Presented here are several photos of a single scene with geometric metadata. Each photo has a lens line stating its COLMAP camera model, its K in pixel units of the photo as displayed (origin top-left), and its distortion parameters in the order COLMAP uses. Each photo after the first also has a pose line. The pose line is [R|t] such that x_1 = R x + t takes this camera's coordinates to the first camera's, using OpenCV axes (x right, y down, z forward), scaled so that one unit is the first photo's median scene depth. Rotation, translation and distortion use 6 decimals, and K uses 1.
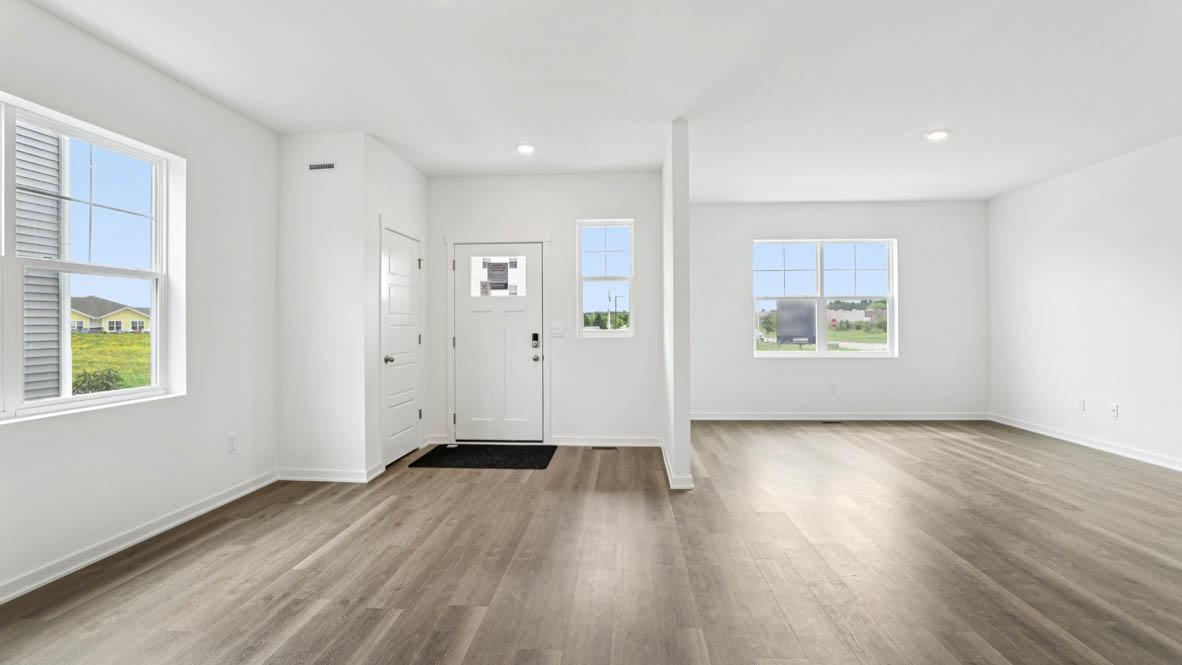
lens RADIAL K [[572.6, 0, 572.3], [0, 572.6, 324.4], [0, 0, 1]] dist [-0.013539, 0.000317]
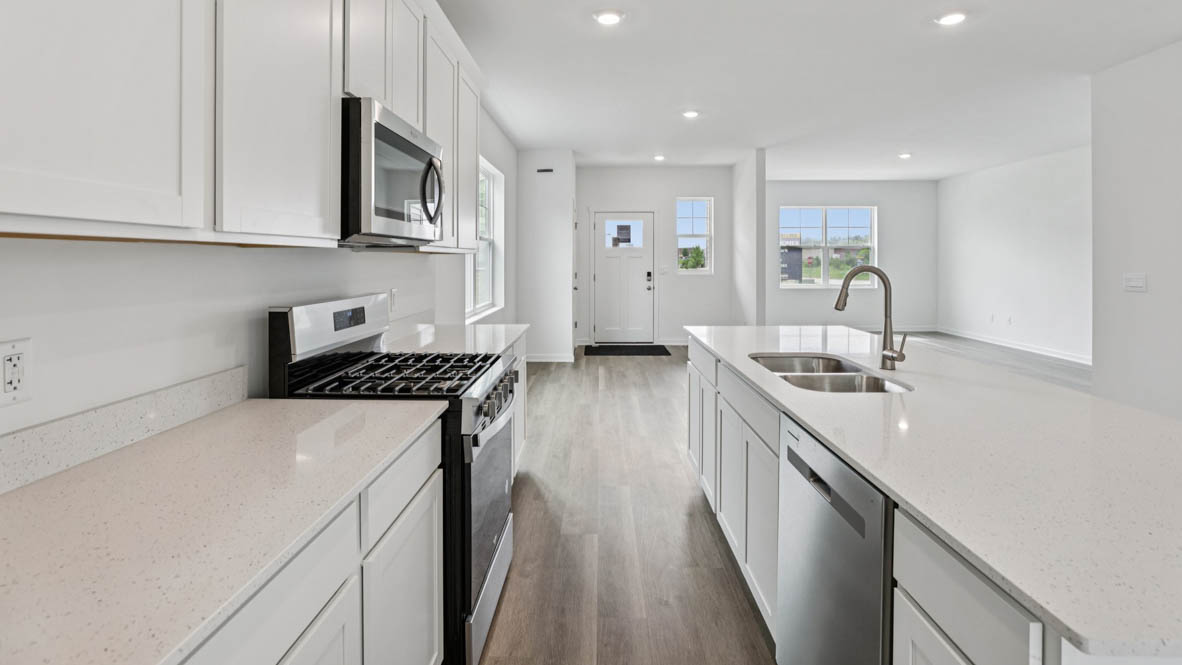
lens RADIAL K [[578.7, 0, 586.0], [0, 578.7, 267.1], [0, 0, 1]] dist [-0.002114, -0.000169]
pose [[0.997449, 0.002005, 0.071348, -0.339682], [-0.002898, 0.999919, 0.012406, -0.015307], [-0.071318, -0.012581, 0.997374, -0.519846]]
